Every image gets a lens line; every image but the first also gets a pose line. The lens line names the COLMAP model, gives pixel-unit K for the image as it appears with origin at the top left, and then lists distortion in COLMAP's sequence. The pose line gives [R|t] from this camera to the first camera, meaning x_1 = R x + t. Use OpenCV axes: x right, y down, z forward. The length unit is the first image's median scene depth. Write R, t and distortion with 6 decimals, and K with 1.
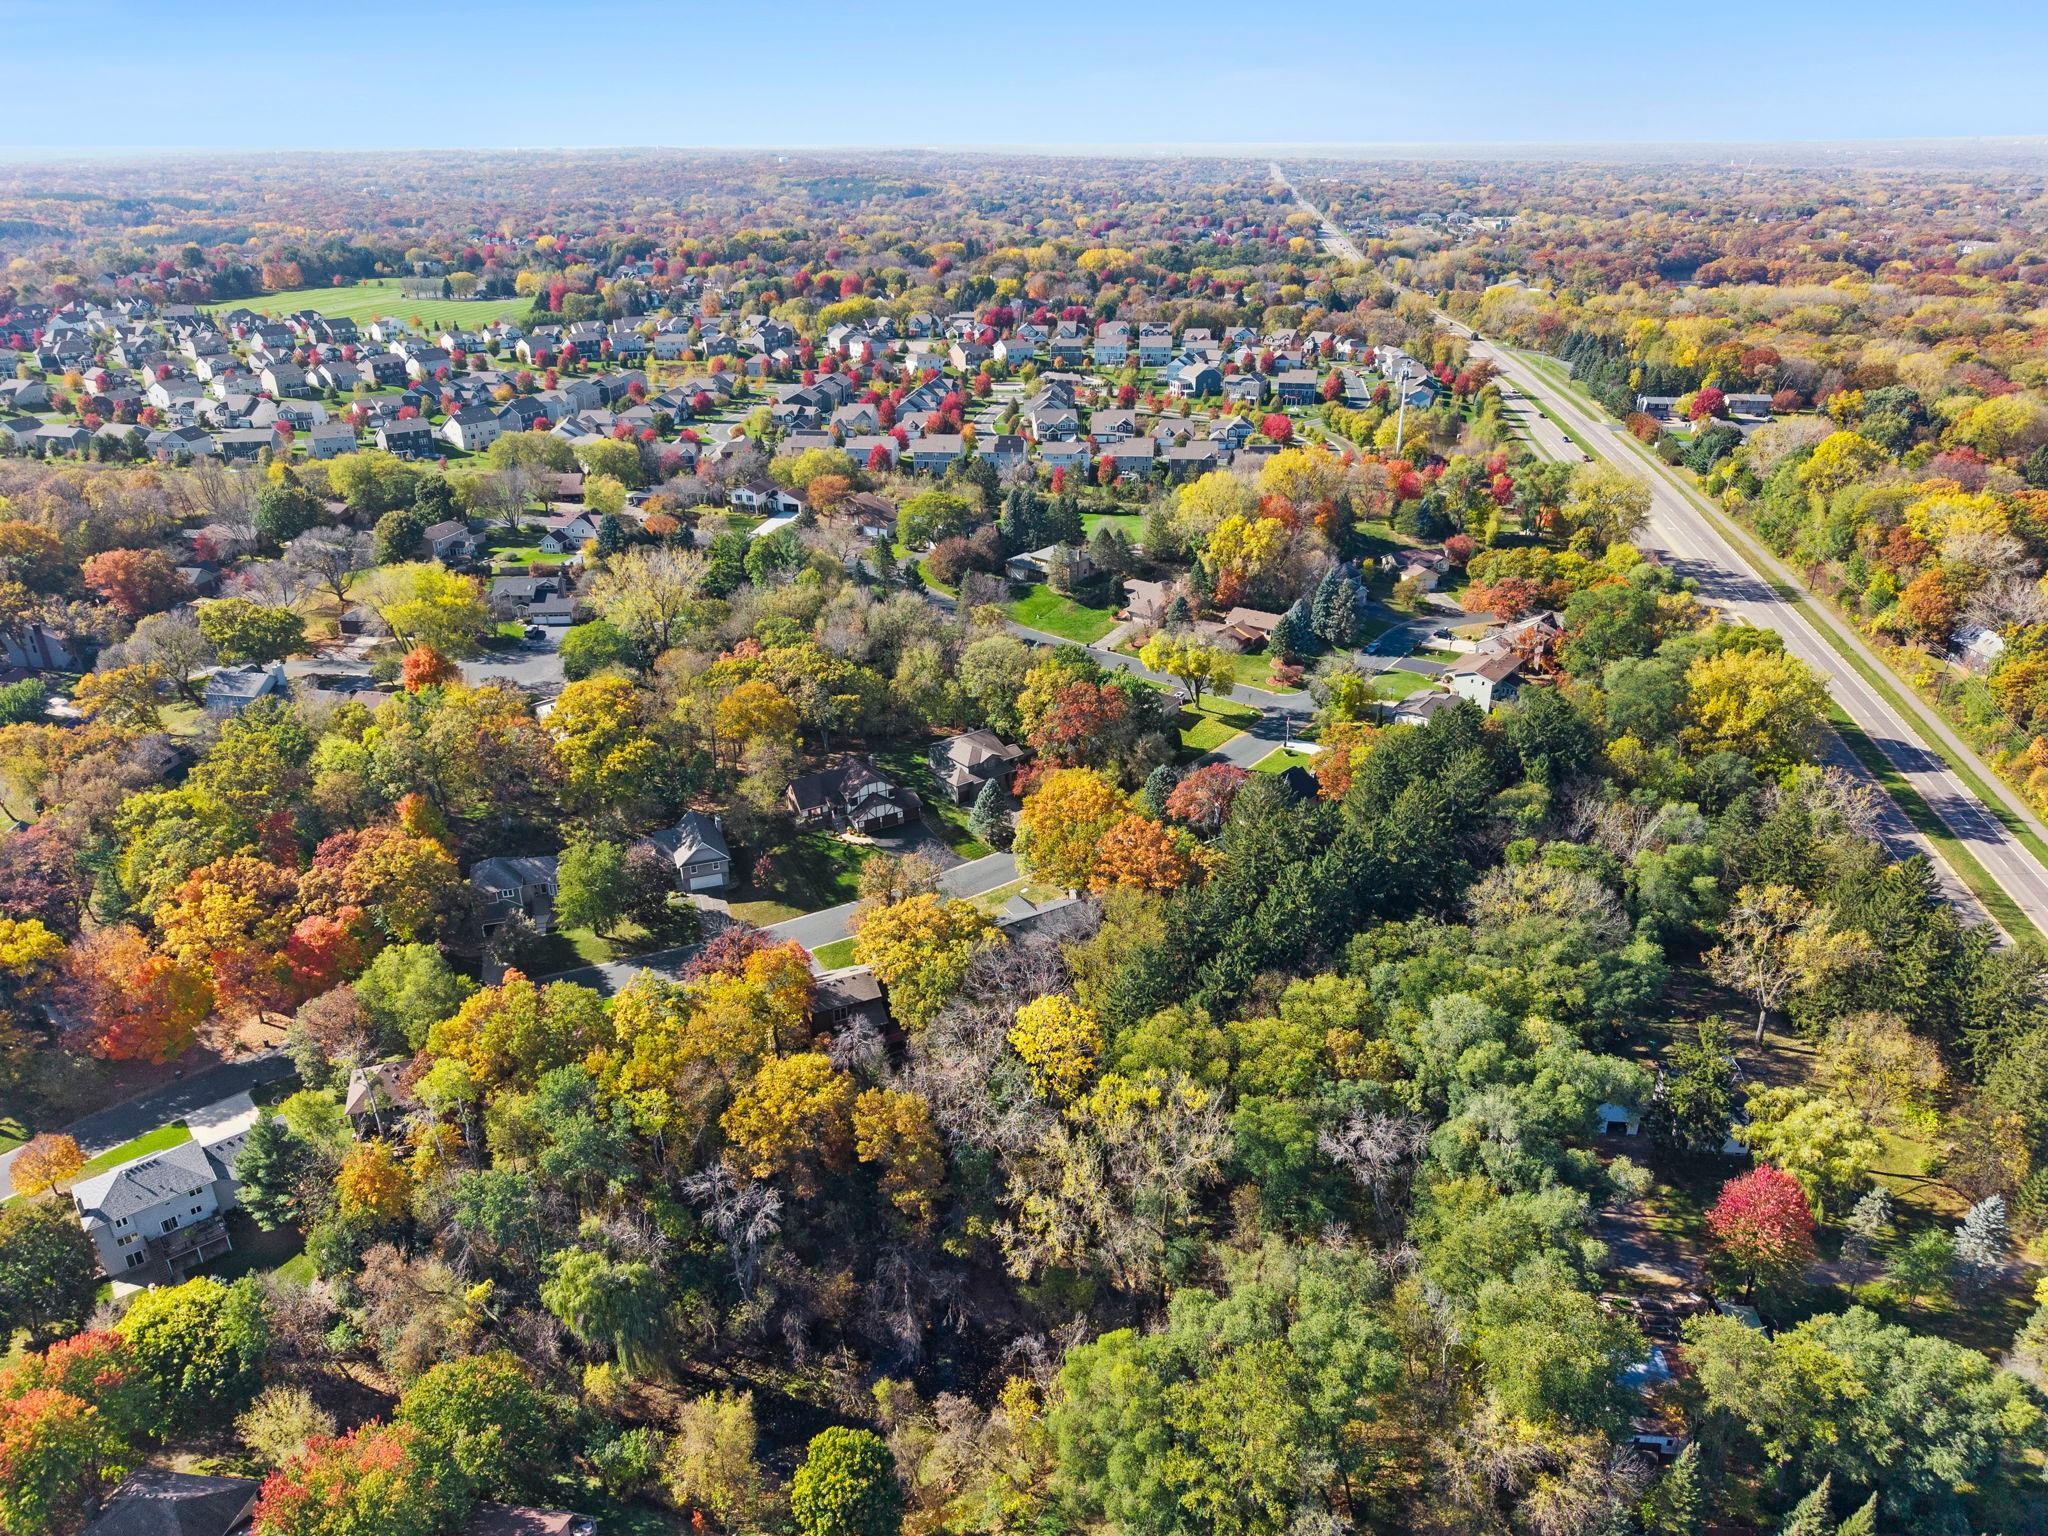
lens RADIAL K [[1412.1, 0, 997.0], [0, 1412.1, 760.5], [0, 0, 1]] dist [0.070722, -0.157901]
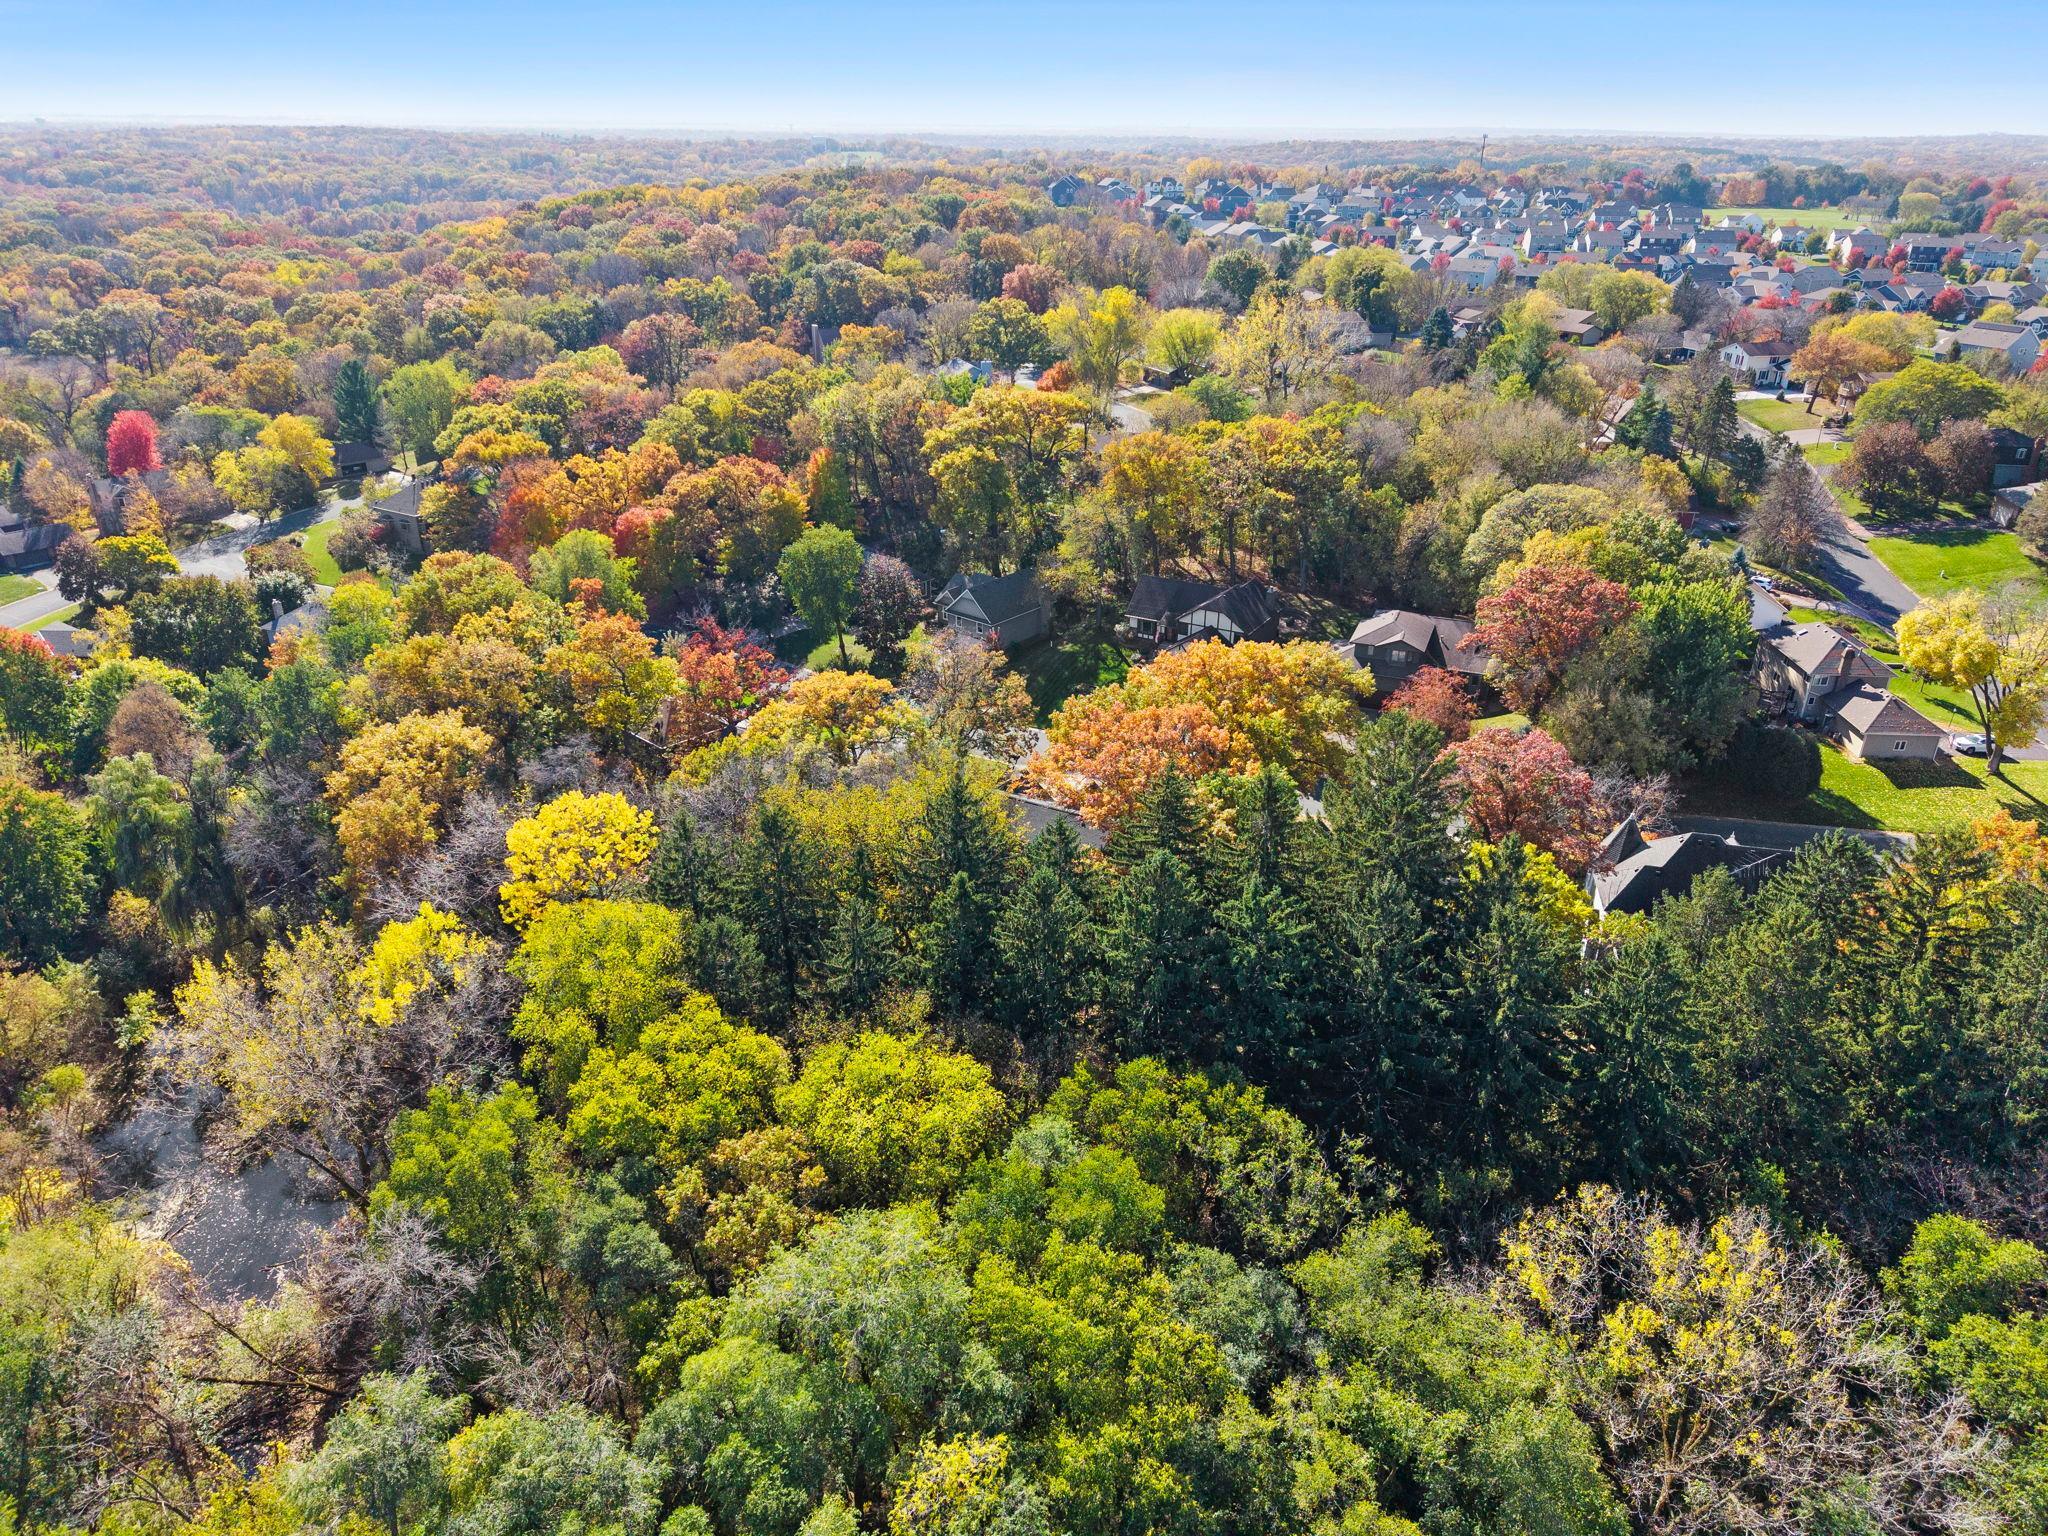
lens RADIAL K [[1369.4, 0, 992.4], [0, 1369.4, 760.7], [0, 0, 1]] dist [0.007911, -0.001219]
pose [[0.511273, 0.380972, -0.770364, 0.422165], [-0.369252, 0.906801, 0.203381, -0.014514], [0.776050, 0.180476, 0.604298, 0.599805]]
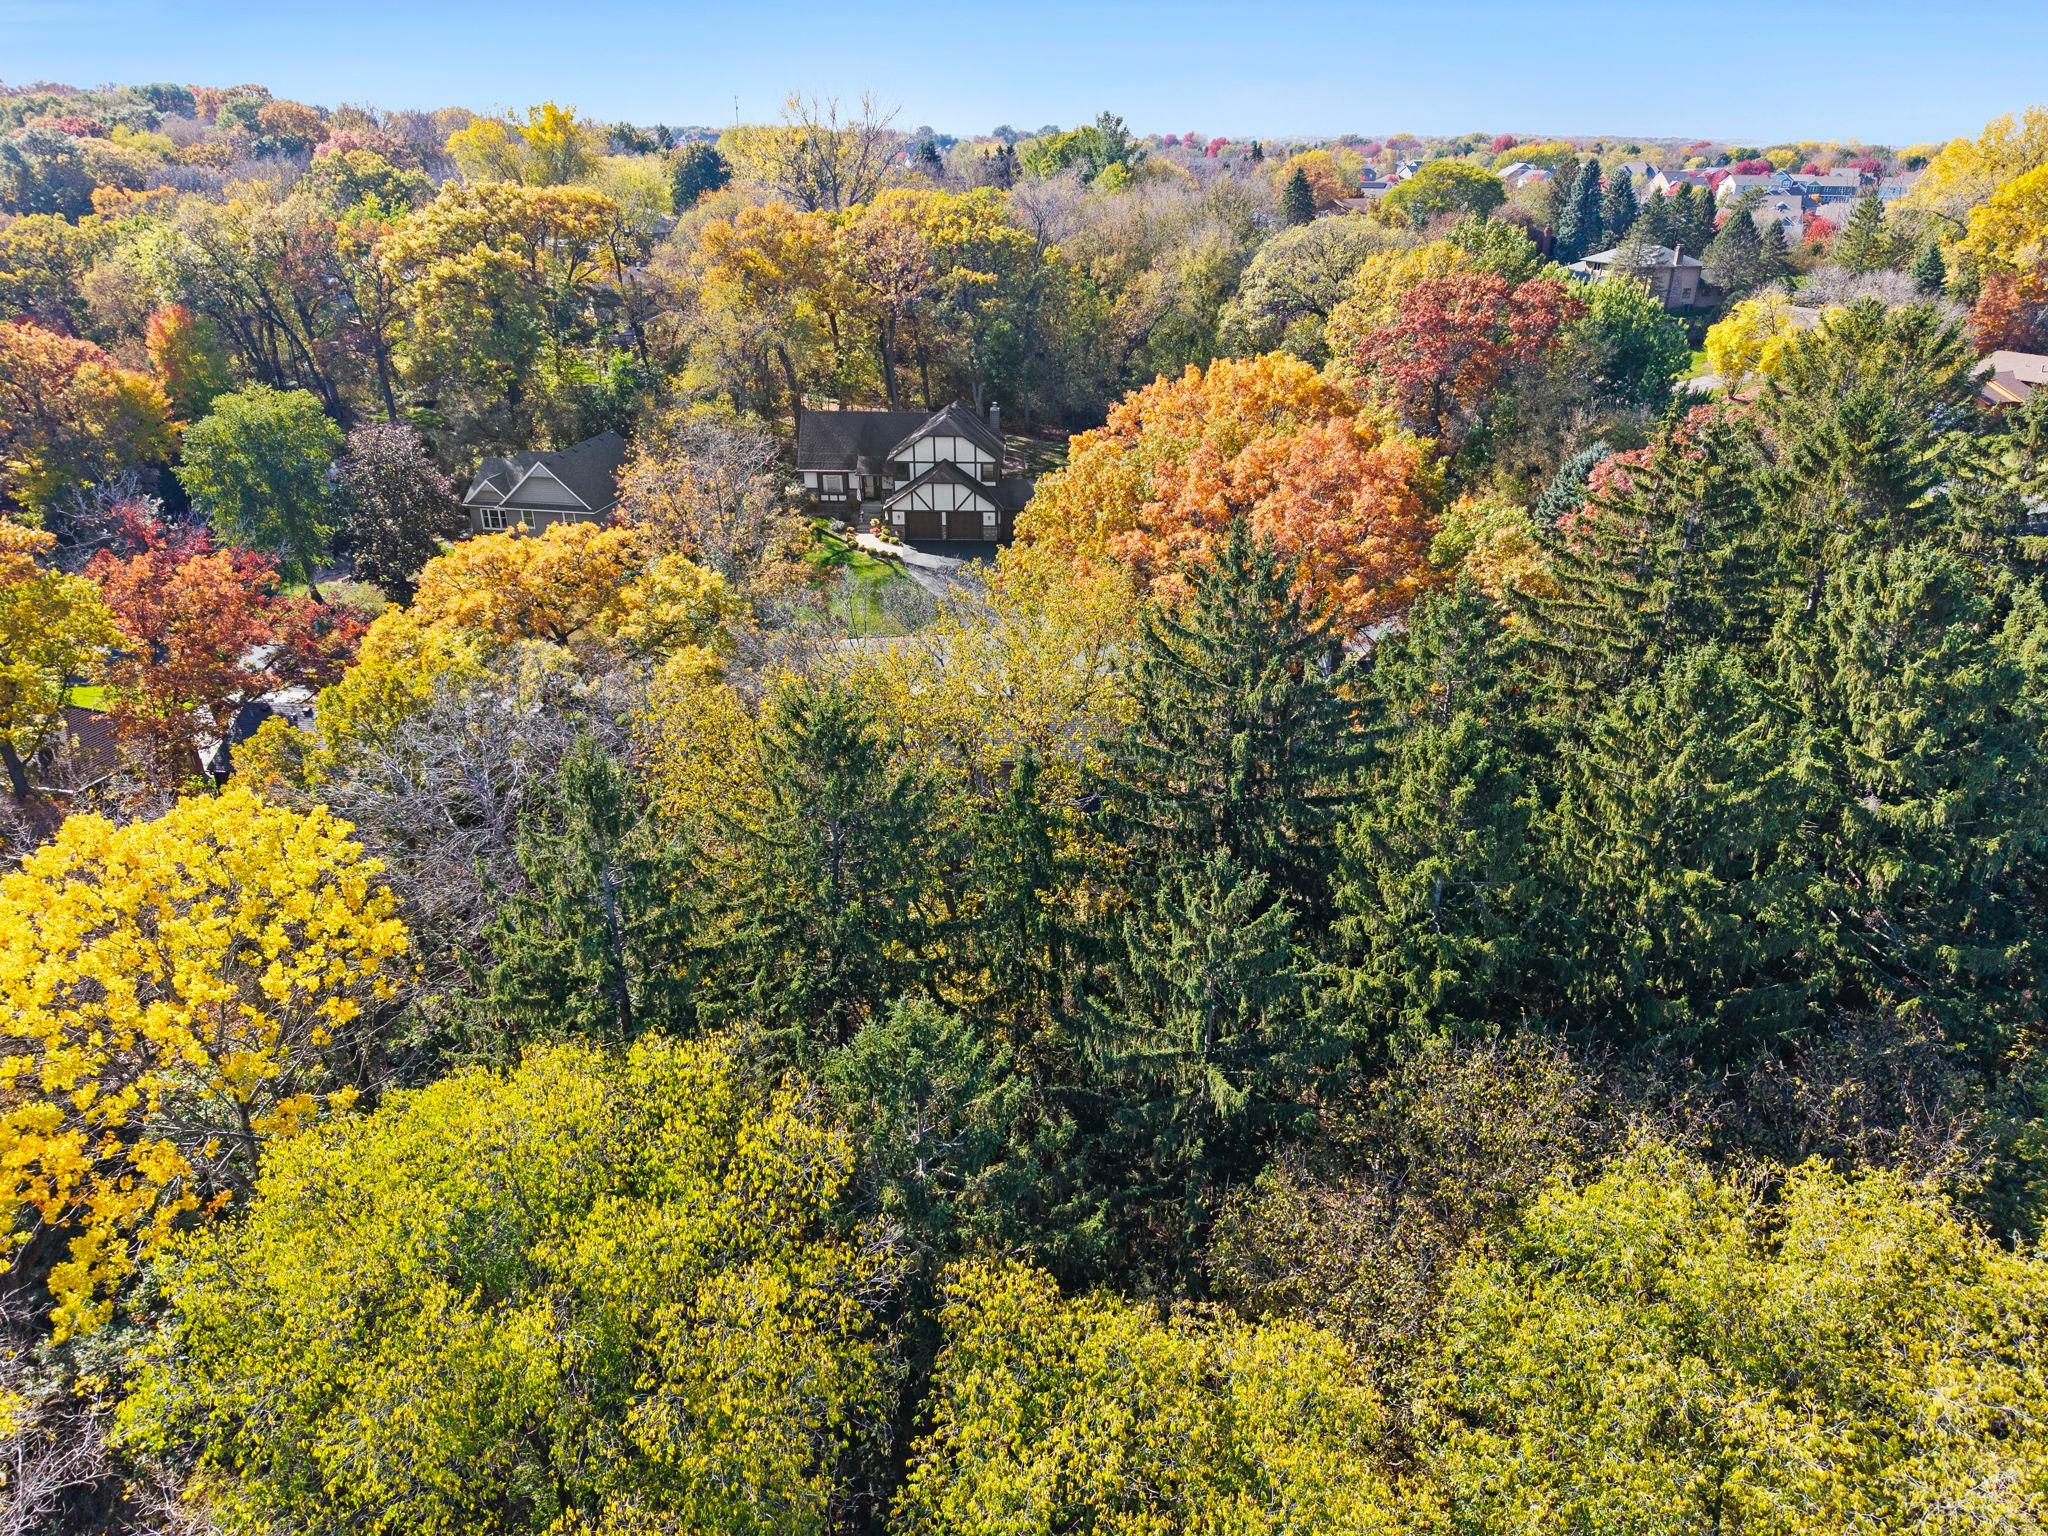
lens RADIAL K [[1385.8, 0, 1033.0], [0, 1385.8, 765.6], [0, 0, 1]] dist [0.008740, -0.003466]
pose [[0.878834, 0.223499, -0.421544, 0.166813], [-0.221262, 0.973666, 0.054943, 0.098363], [0.422723, 0.044986, 0.905142, 0.672616]]
